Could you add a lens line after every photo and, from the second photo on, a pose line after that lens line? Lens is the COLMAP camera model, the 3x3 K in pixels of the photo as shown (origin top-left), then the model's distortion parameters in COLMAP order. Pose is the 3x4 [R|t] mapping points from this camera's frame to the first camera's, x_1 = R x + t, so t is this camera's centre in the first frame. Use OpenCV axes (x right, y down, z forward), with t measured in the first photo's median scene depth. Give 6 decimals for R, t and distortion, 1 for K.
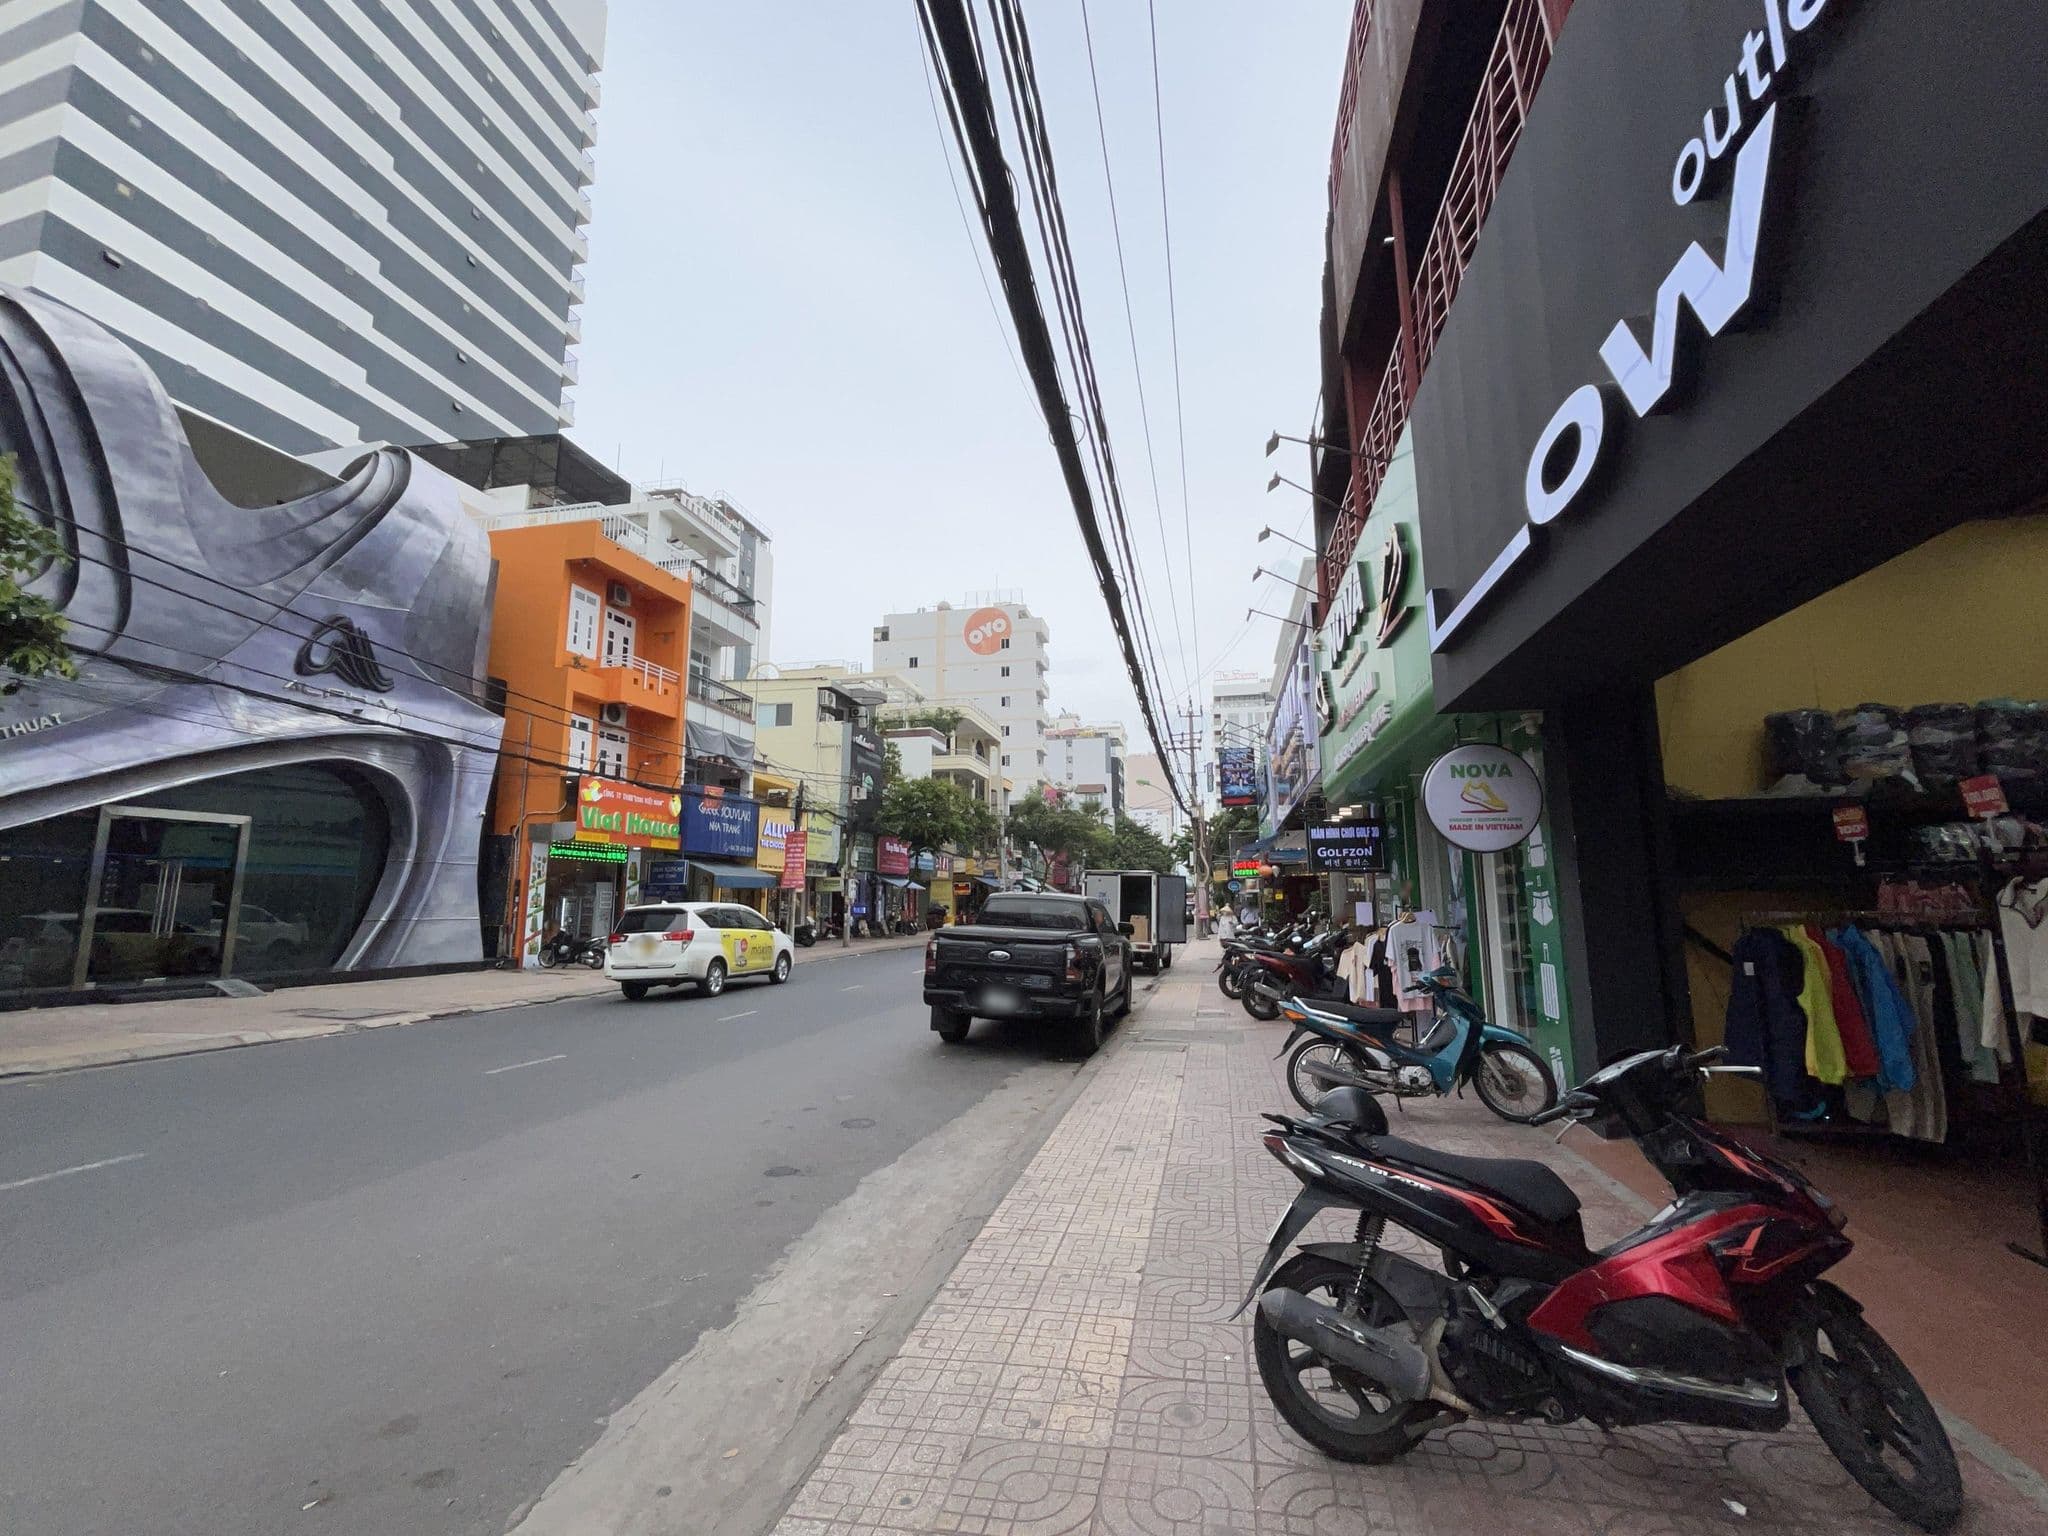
lens RADIAL K [[837.5, 0, 1024.4], [0, 837.5, 765.4], [0, 0, 1]] dist [0.000307, 0.000000]
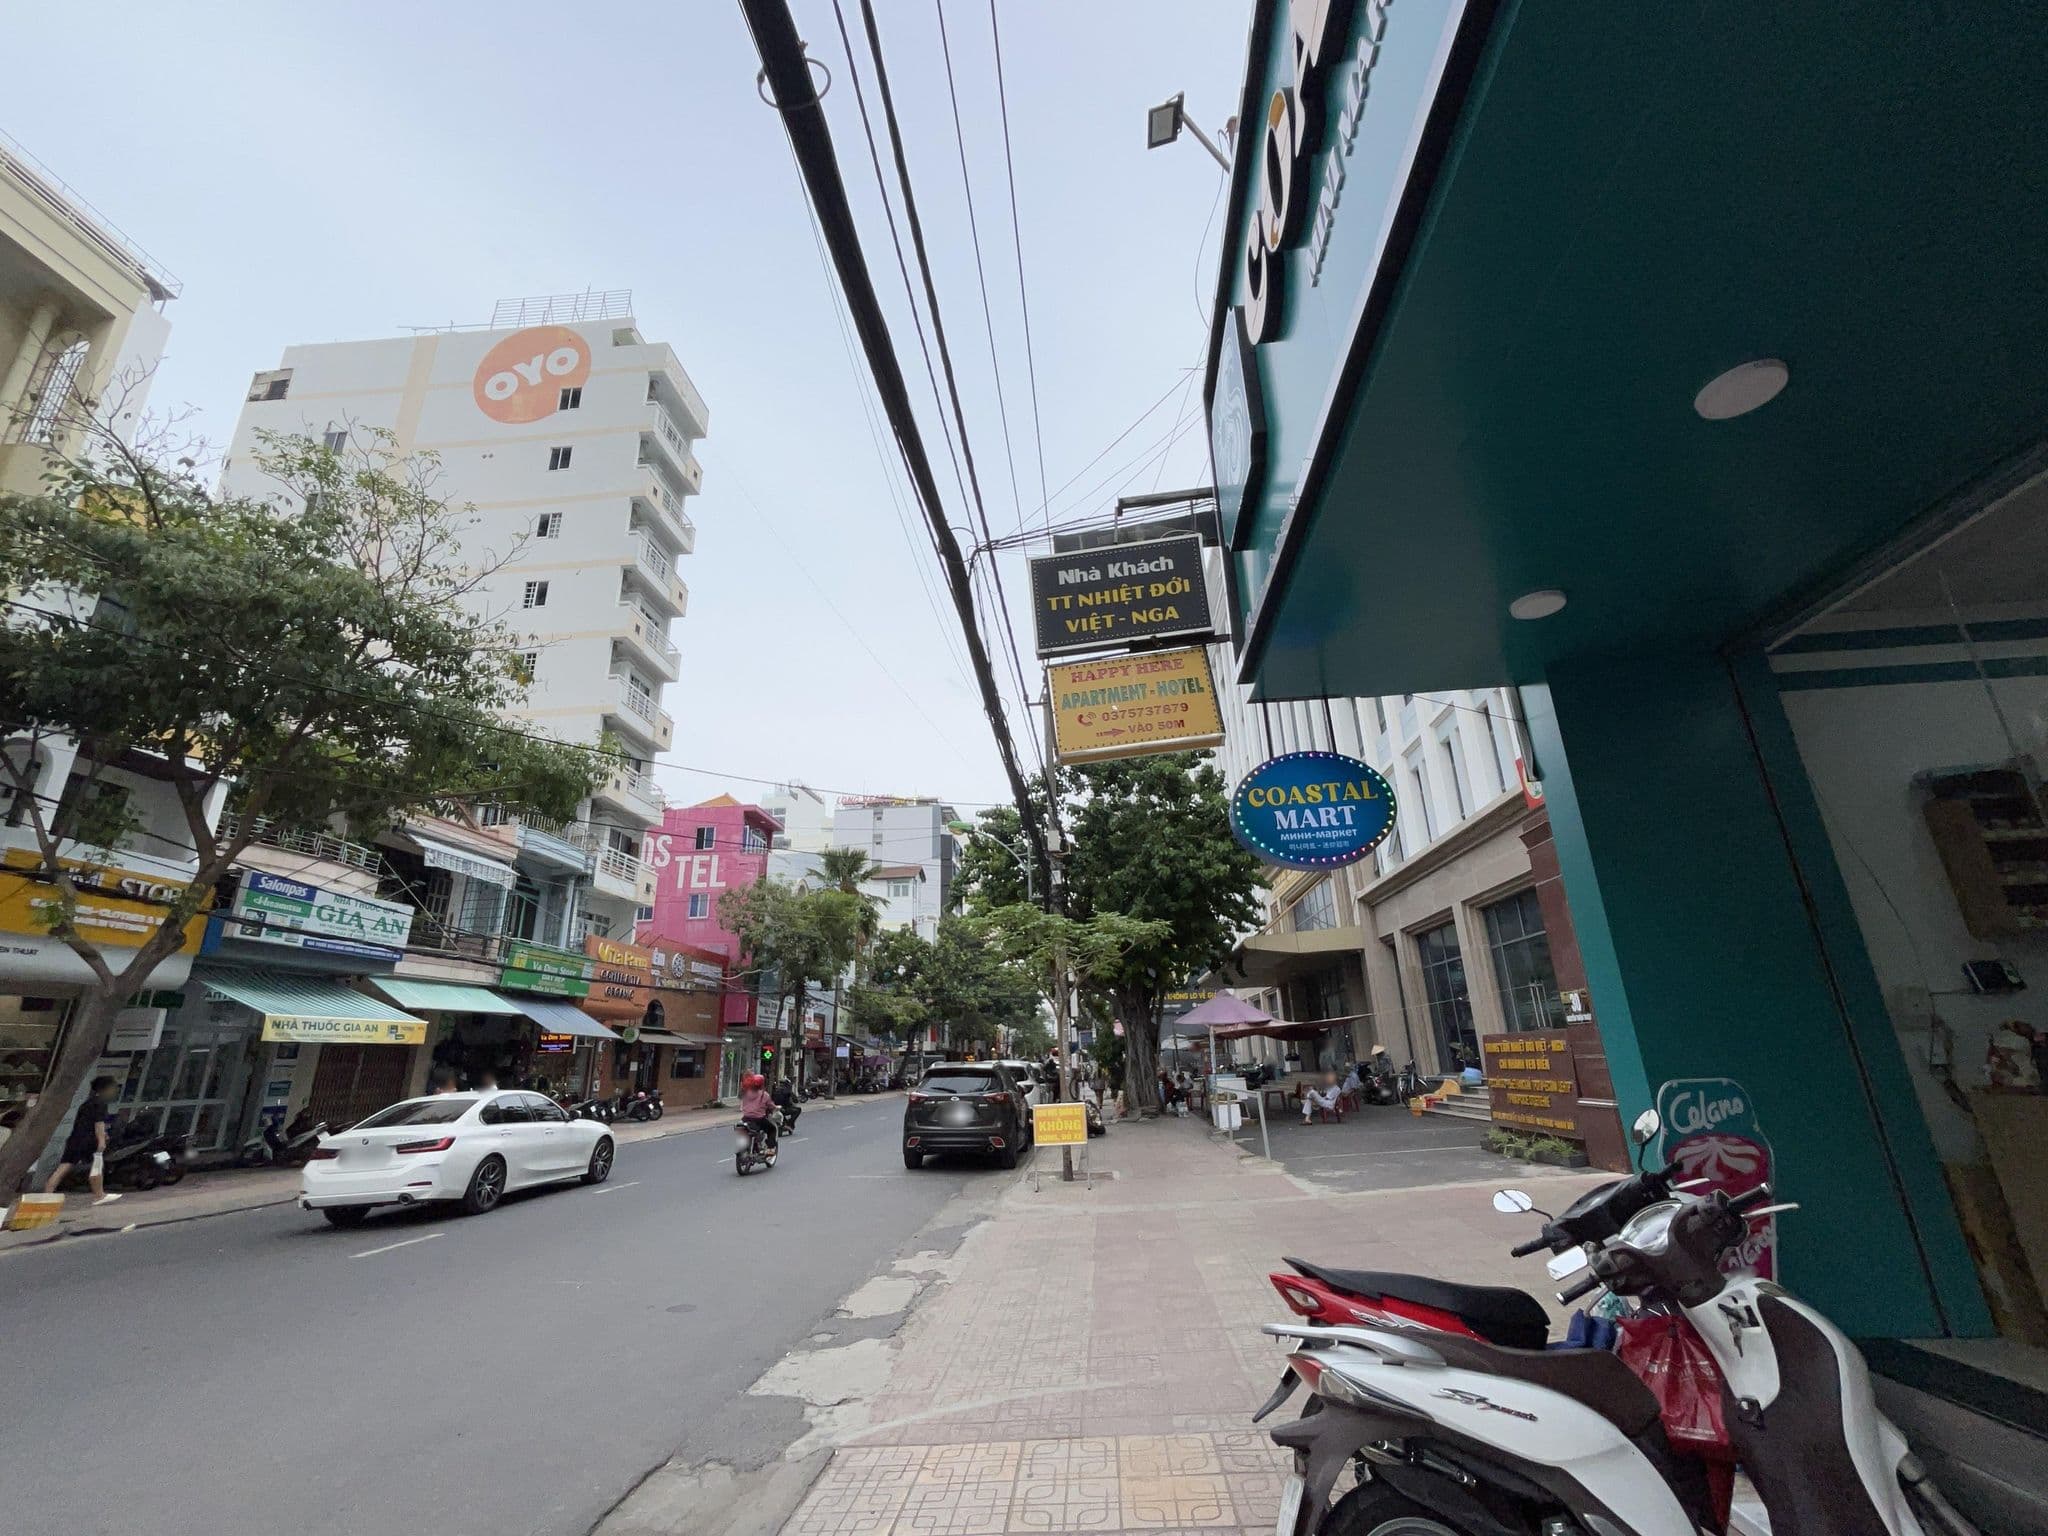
lens RADIAL K [[837.5, 0, 1026.8], [0, 837.5, 781.4], [0, 0, 1]] dist [0.000307, 0.000000]
pose [[0.991796, 0.018679, 0.126455, 0.142101], [0.004272, 0.983870, -0.178836, 0.103110], [-0.127756, 0.177909, 0.975719, 0.604498]]
